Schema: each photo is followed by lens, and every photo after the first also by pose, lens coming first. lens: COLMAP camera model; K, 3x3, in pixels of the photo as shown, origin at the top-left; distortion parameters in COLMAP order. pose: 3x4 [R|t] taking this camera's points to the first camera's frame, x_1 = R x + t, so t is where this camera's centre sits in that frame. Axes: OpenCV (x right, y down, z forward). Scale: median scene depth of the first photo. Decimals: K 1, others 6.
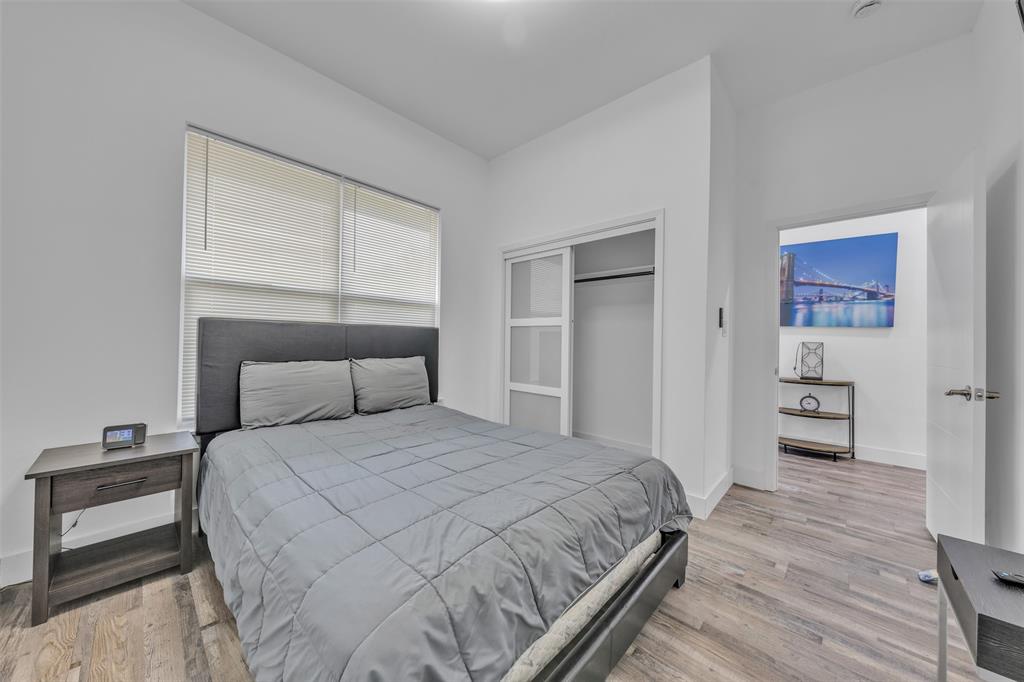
lens RADIAL K [[361.3, 0, 509.2], [0, 361.3, 338.5], [0, 0, 1]] dist [0.000225, -0.000103]
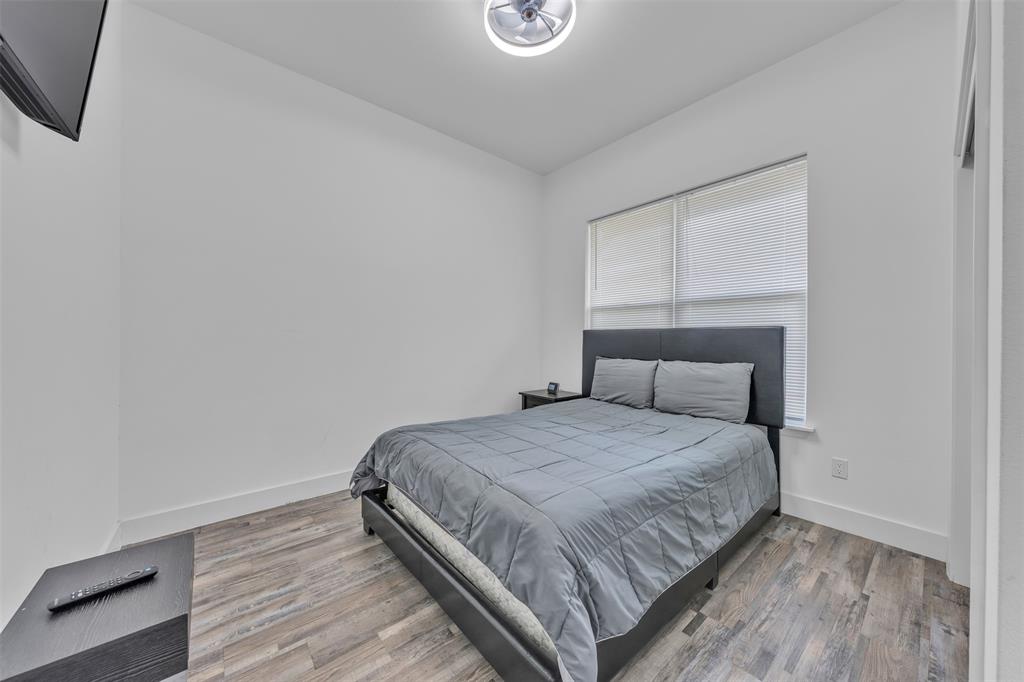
lens RADIAL K [[361.3, 0, 509.2], [0, 361.3, 338.5], [0, 0, 1]] dist [0.000225, -0.000103]
pose [[-0.132313, -0.020816, -0.990989, 0.770674], [-0.005686, 0.999779, -0.020241, 0.016830], [0.991192, 0.002957, -0.132402, 0.725642]]
